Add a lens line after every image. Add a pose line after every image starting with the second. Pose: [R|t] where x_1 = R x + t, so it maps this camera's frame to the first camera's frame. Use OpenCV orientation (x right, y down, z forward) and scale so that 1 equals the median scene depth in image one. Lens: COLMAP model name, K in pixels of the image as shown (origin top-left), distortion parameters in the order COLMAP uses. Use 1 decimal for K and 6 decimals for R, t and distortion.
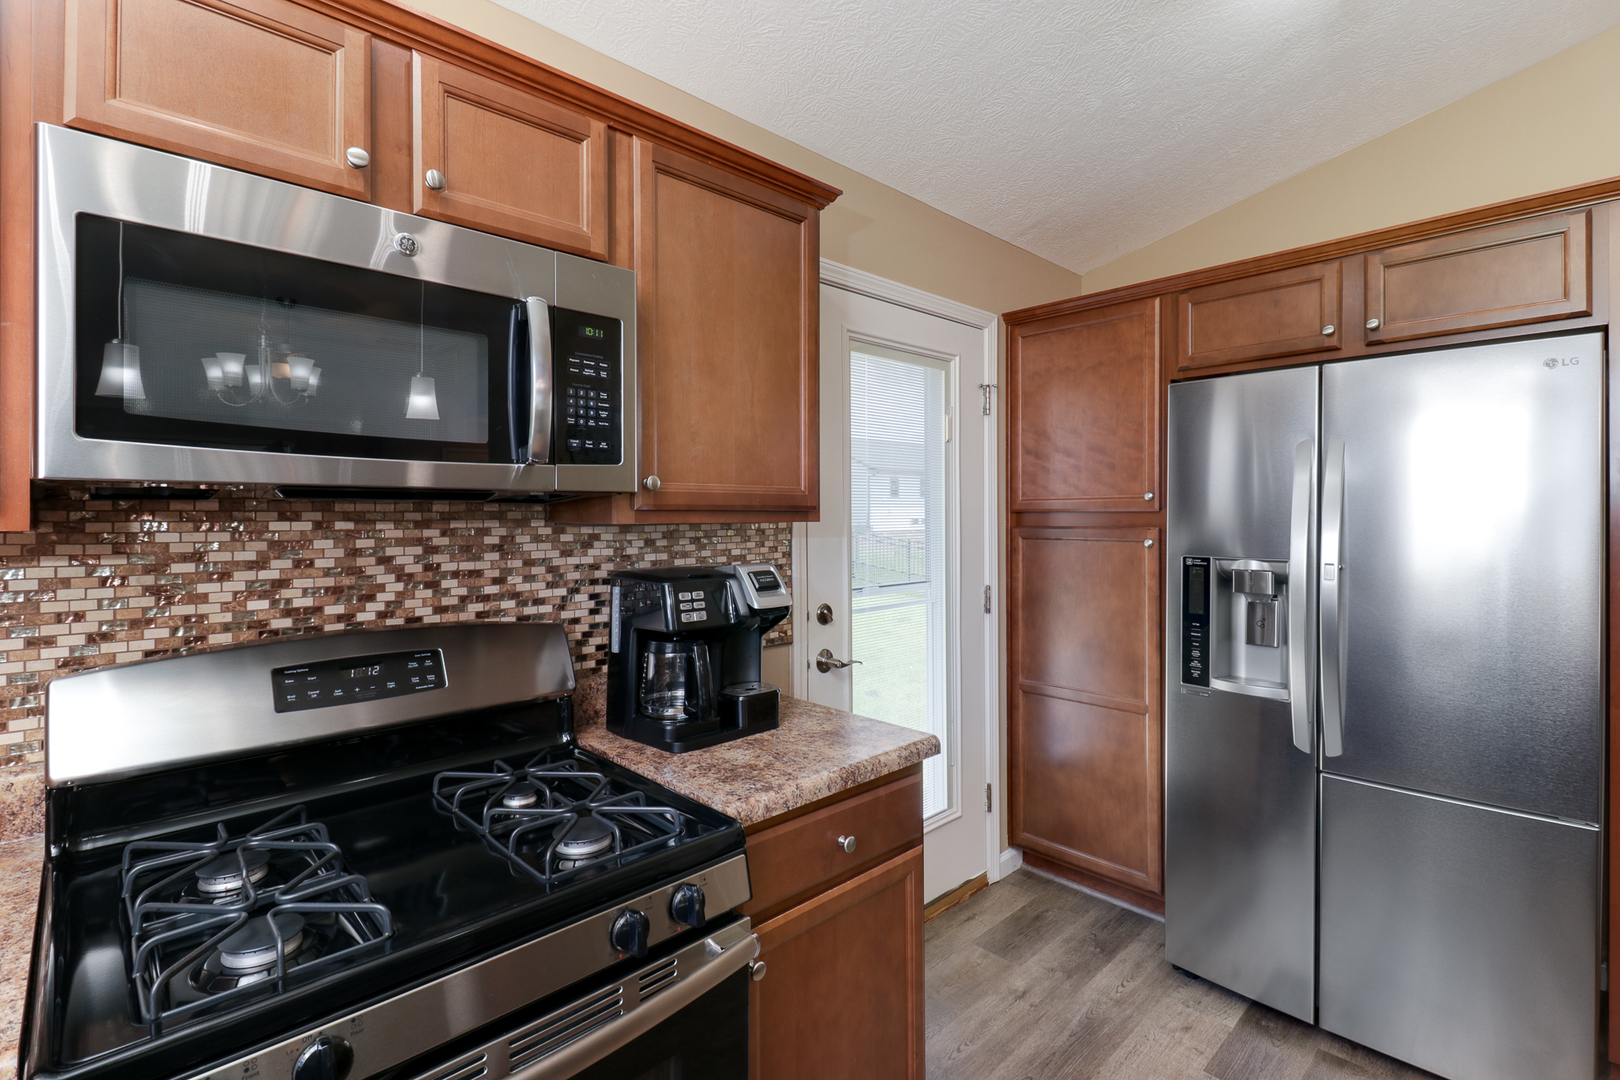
lens RADIAL K [[753.9, 0, 810.9], [0, 753.9, 524.8], [0, 0, 1]] dist [0.019628, -0.004396]
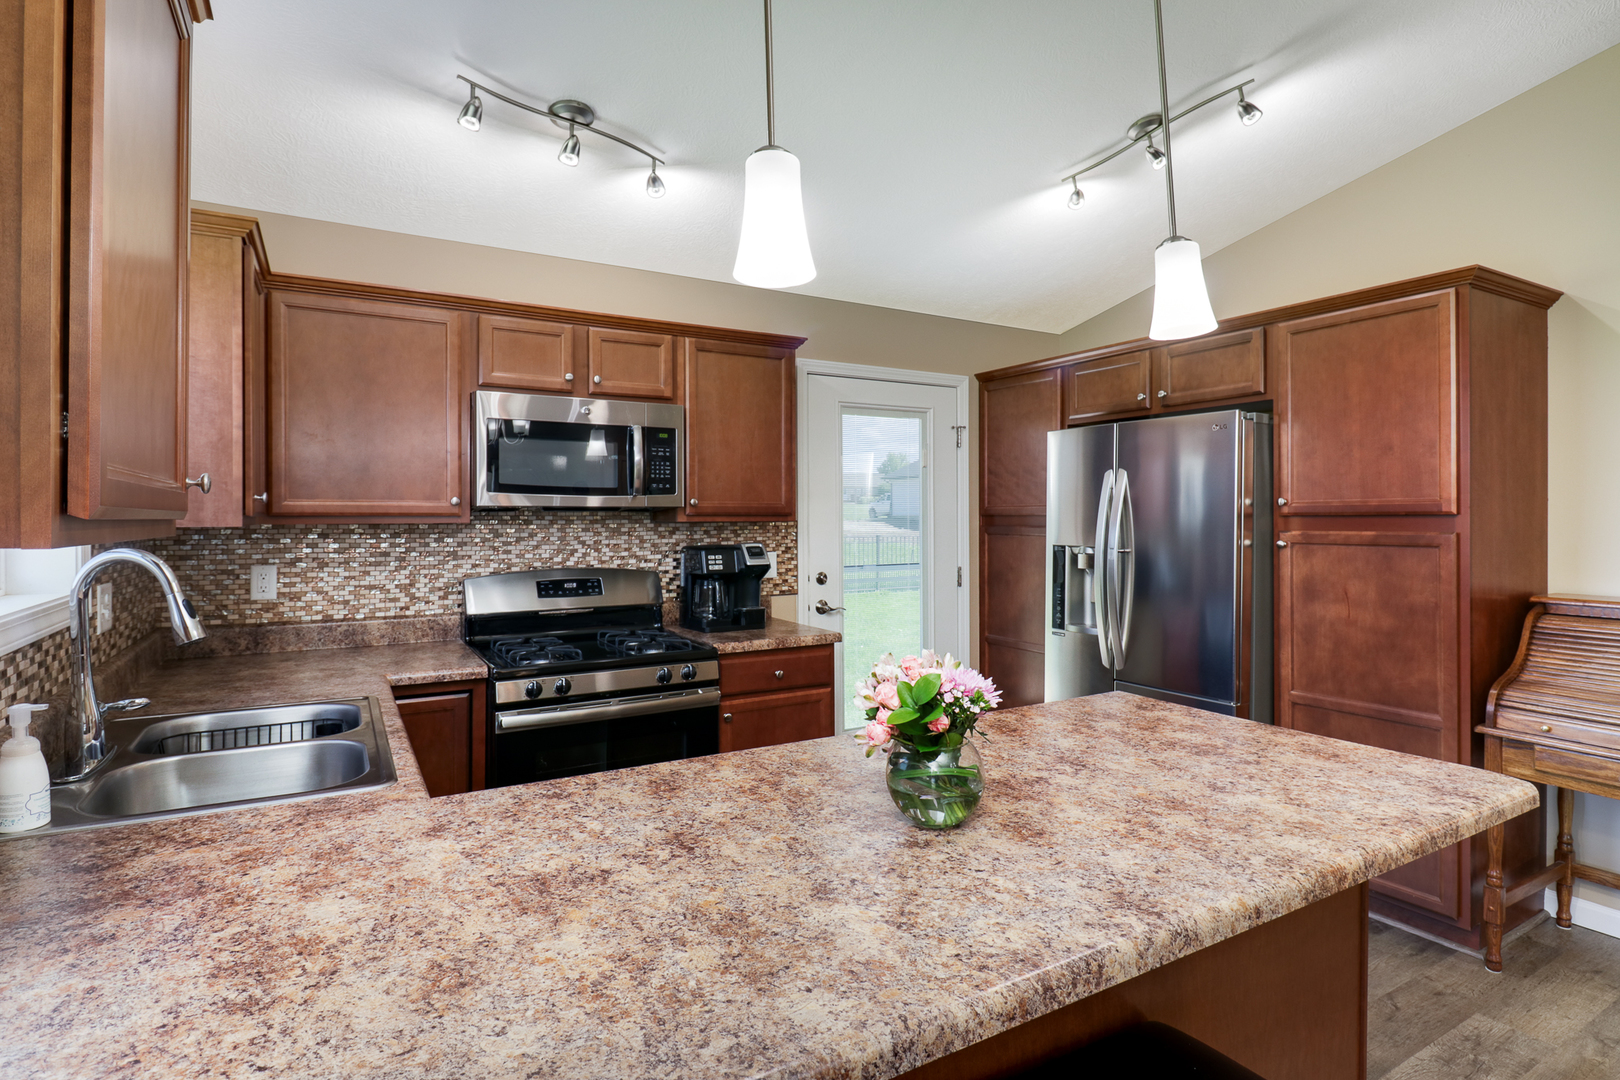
lens RADIAL K [[811.7, 0, 816.7], [0, 811.7, 540.3], [0, 0, 1]] dist [0.015243, -0.000279]
pose [[0.976868, 0.007320, -0.213717, 0.565536], [-0.003856, 0.999854, 0.016622, 0.010932], [0.213808, -0.015413, 0.976754, -1.054936]]
